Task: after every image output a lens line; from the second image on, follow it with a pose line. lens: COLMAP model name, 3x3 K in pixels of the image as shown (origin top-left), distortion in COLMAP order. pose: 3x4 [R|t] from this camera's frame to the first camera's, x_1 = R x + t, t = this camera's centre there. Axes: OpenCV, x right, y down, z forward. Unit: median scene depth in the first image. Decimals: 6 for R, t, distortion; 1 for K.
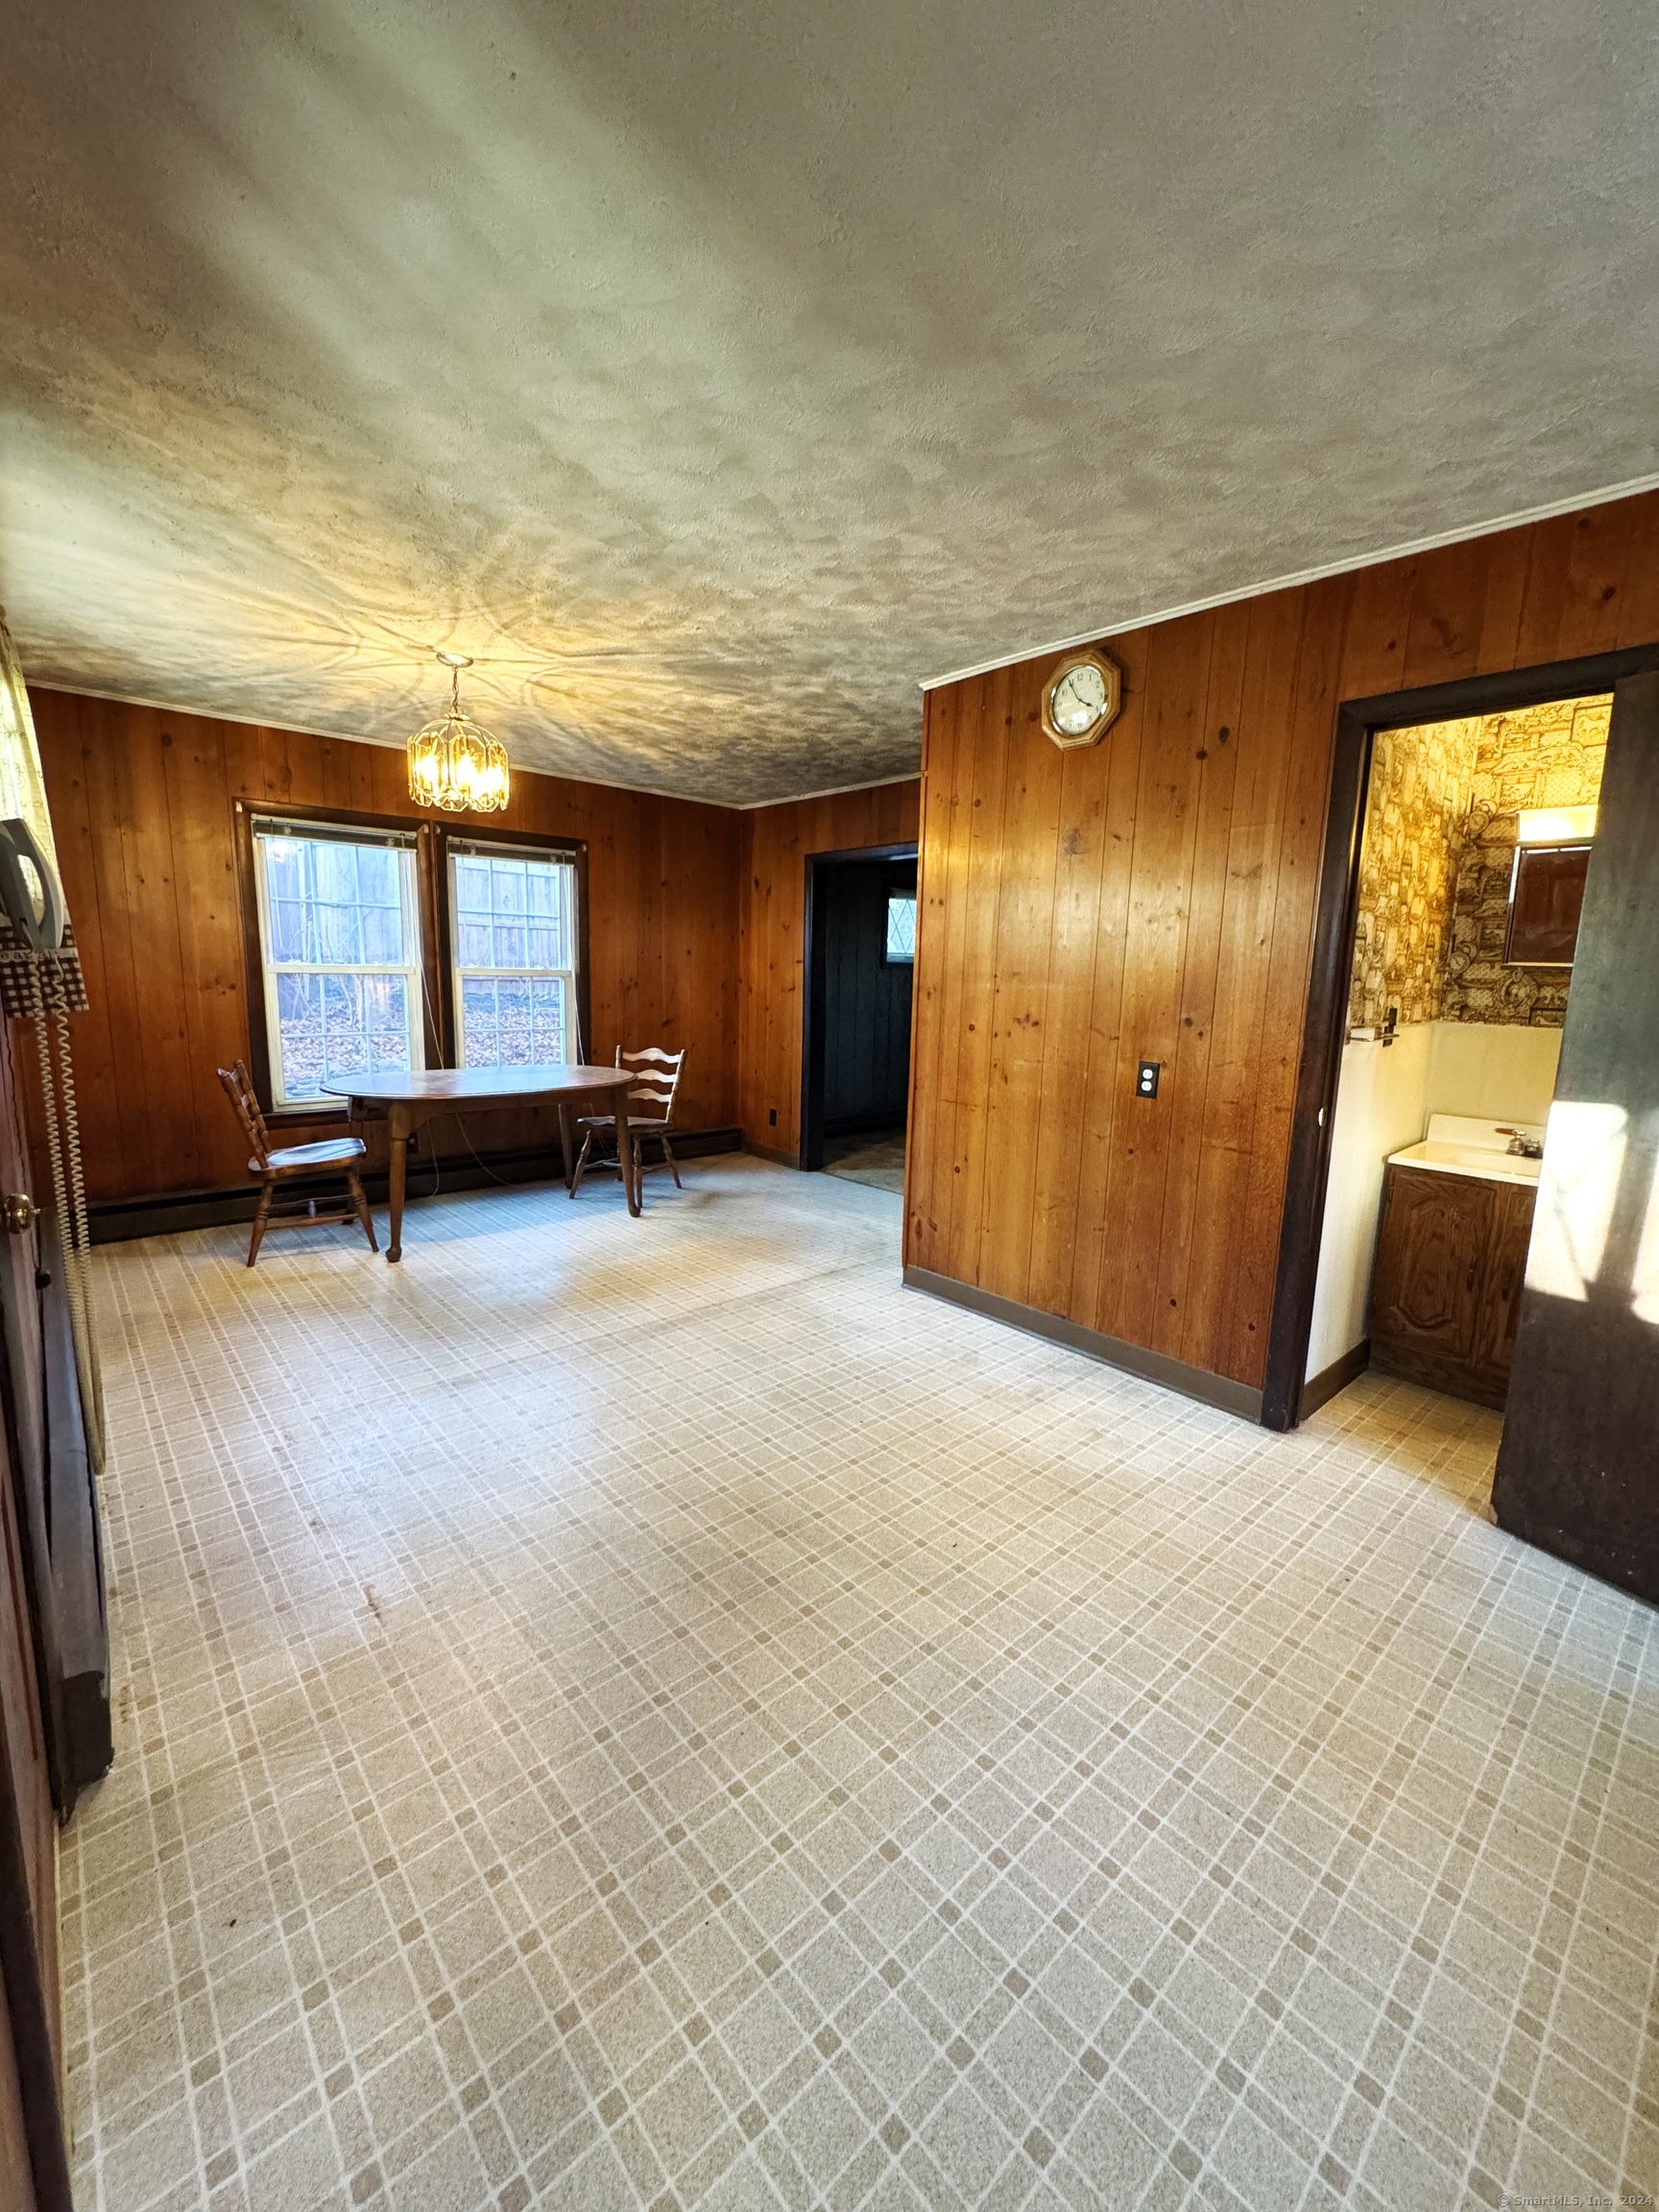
lens RADIAL K [[876.9, 0, 827.9], [0, 876.9, 1103.3], [0, 0, 1]] dist [-0.002501, -0.000550]
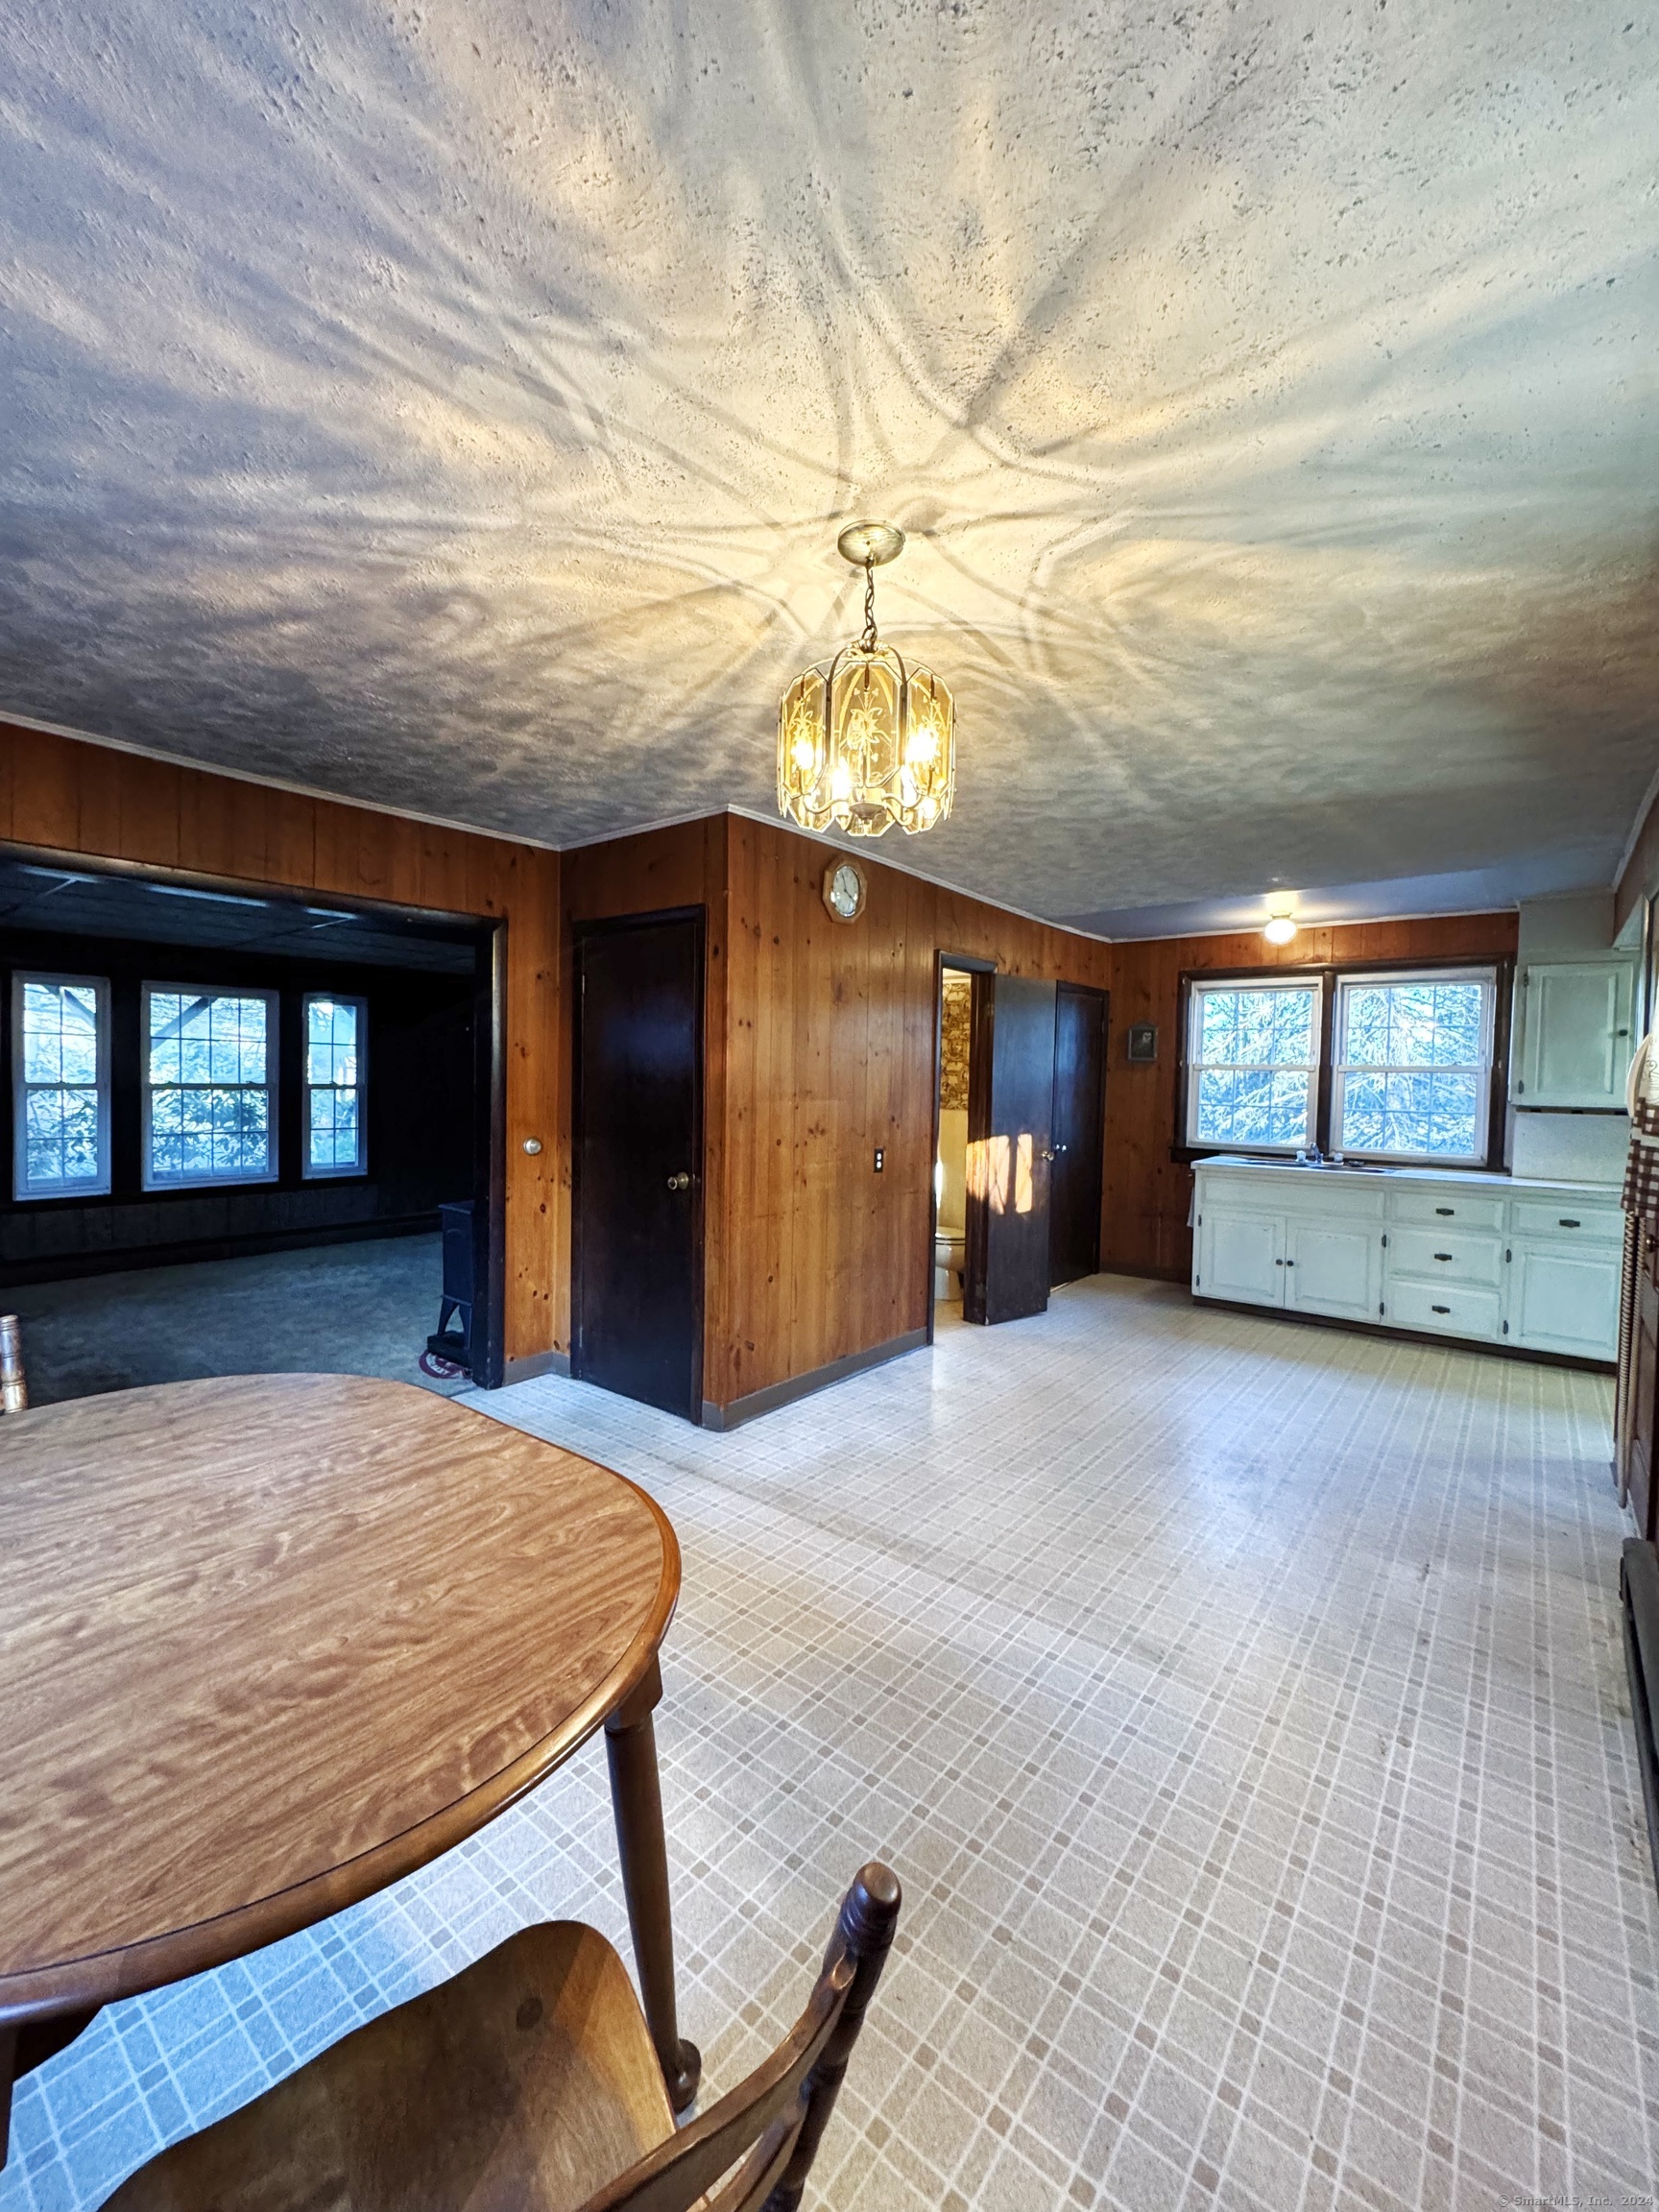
lens RADIAL K [[876.9, 0, 833.3], [0, 876.9, 1102.9], [0, 0, 1]] dist [-0.002501, -0.000550]
pose [[-0.166126, -0.057431, 0.984431, -1.020736], [0.126882, 0.988759, 0.079095, -0.237412], [-0.977907, 0.138047, -0.156972, 1.229602]]
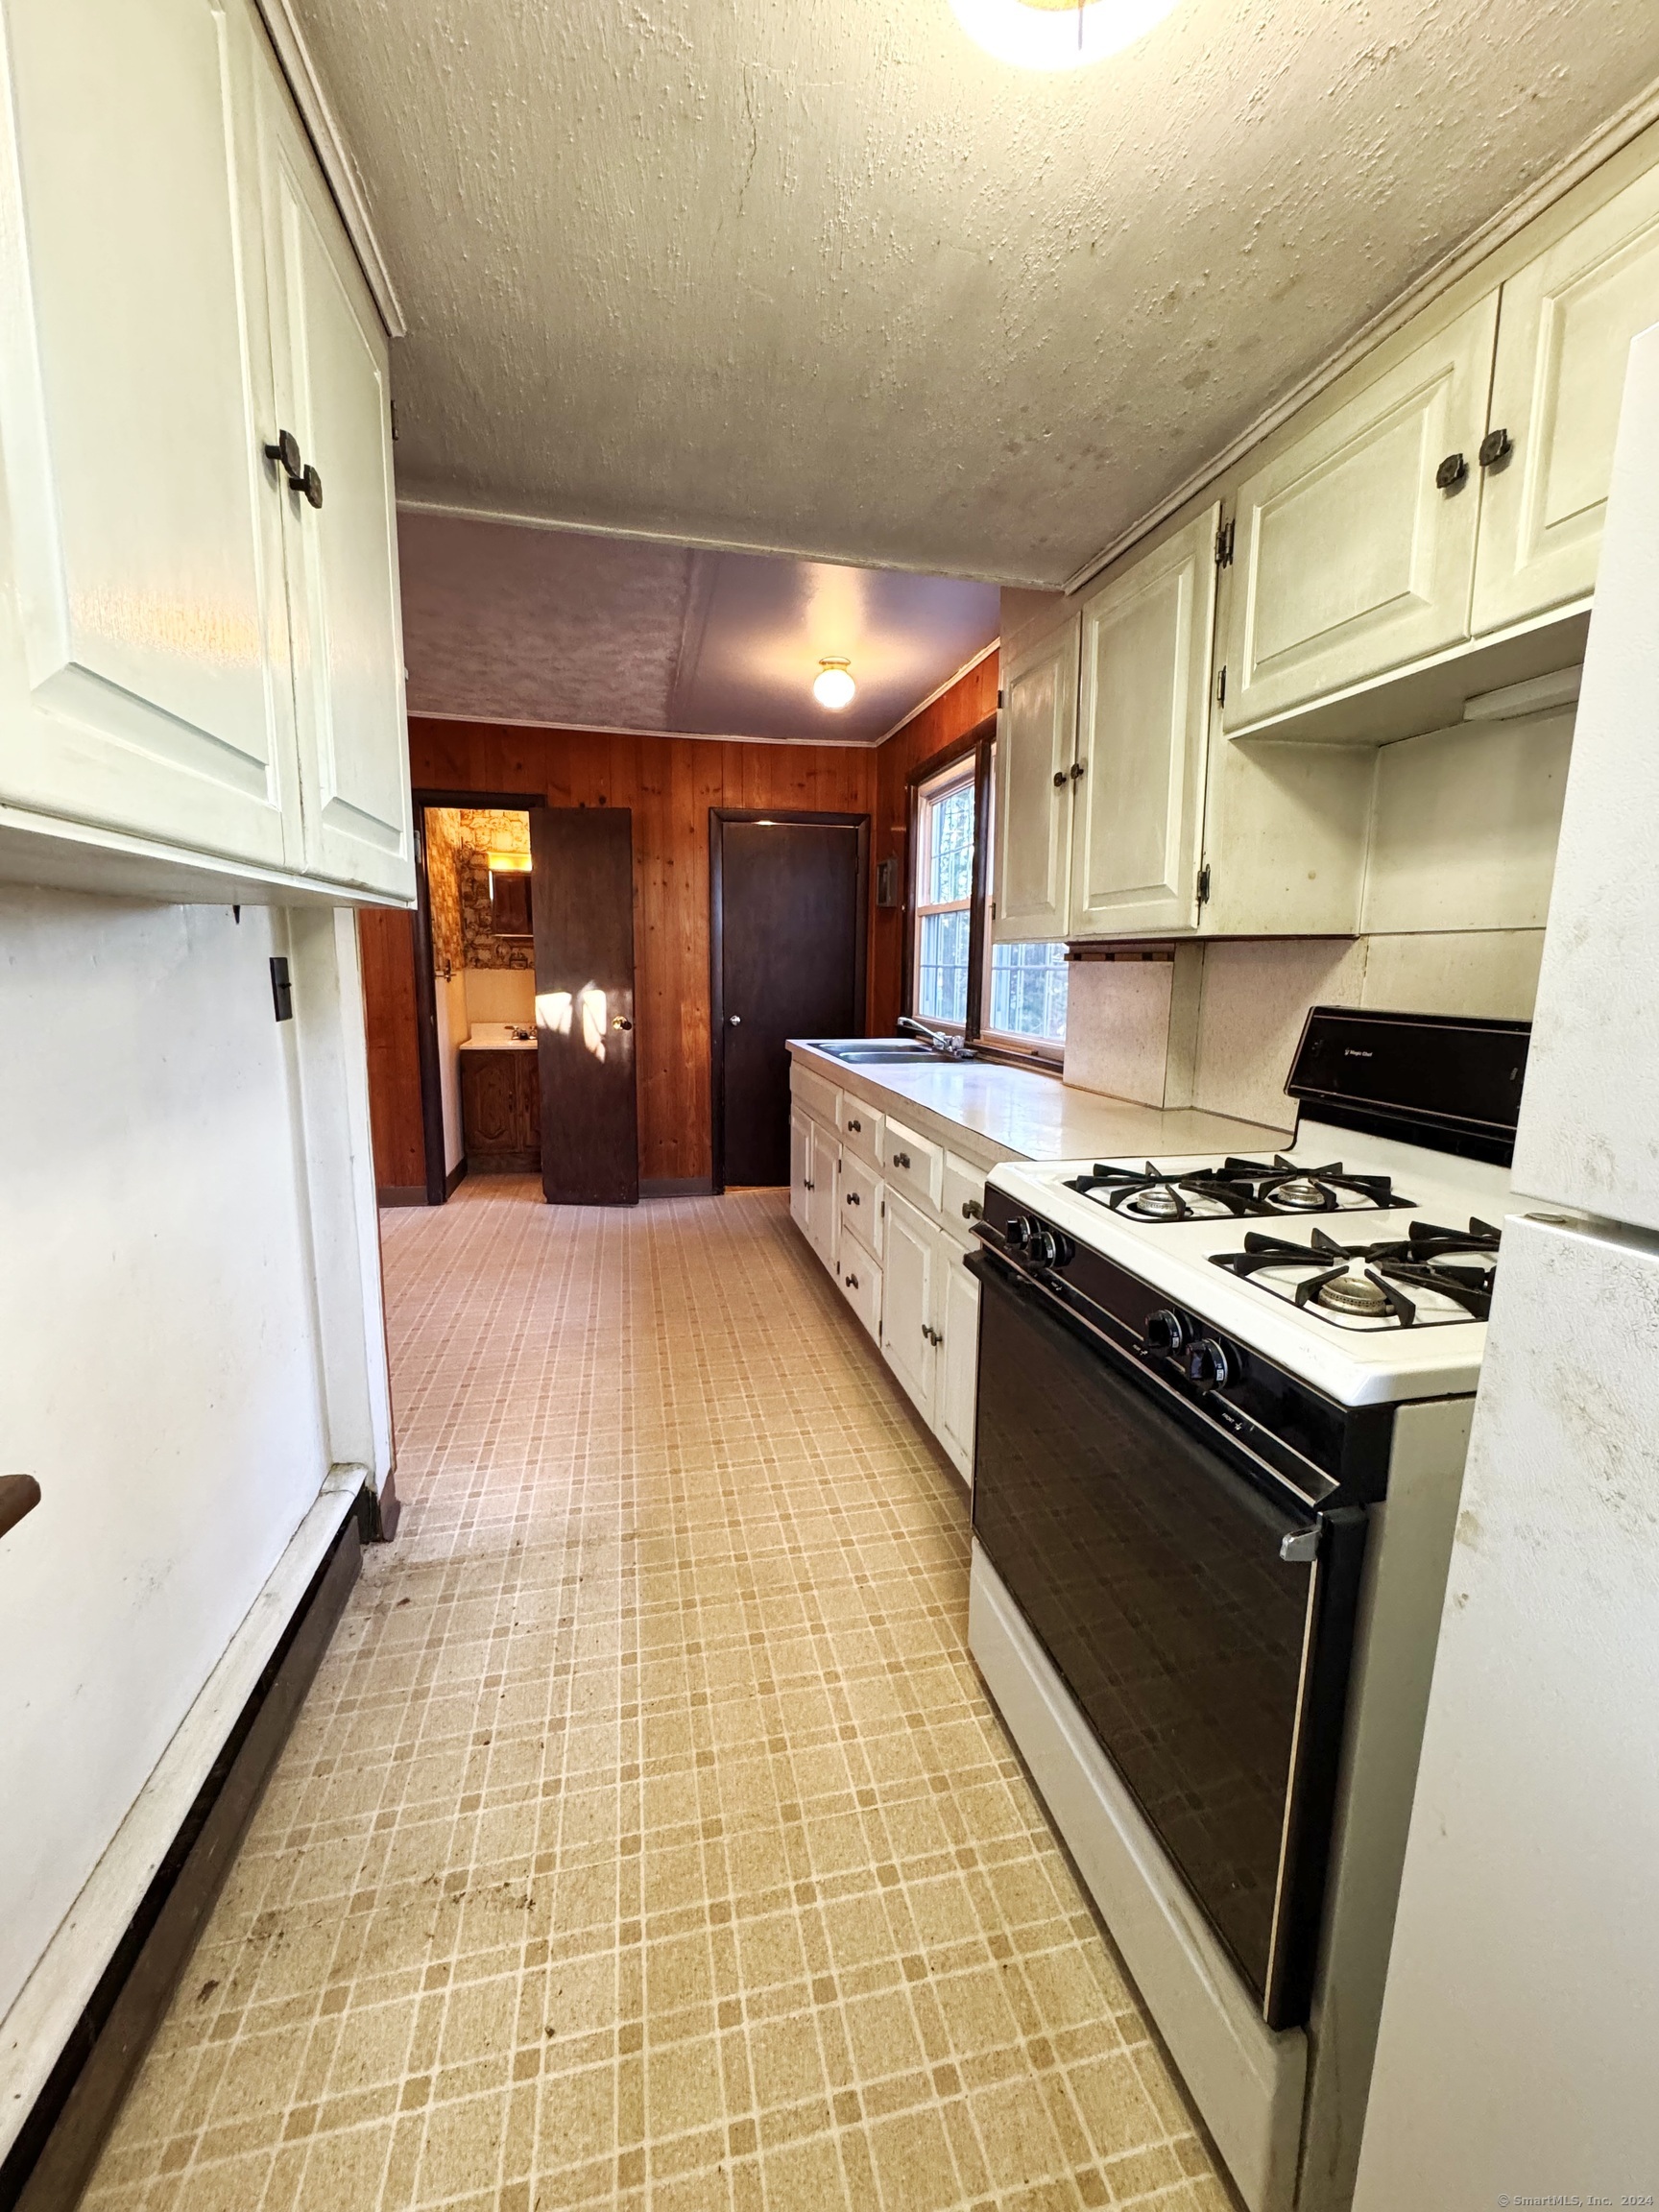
lens RADIAL K [[876.9, 0, 824.2], [0, 876.9, 1095.9], [0, 0, 1]] dist [-0.002501, -0.000550]
pose [[0.489159, -0.150394, 0.859130, -0.495967], [0.136856, 0.986055, 0.094692, 0.089587], [-0.861391, 0.071258, 0.502920, -0.472151]]
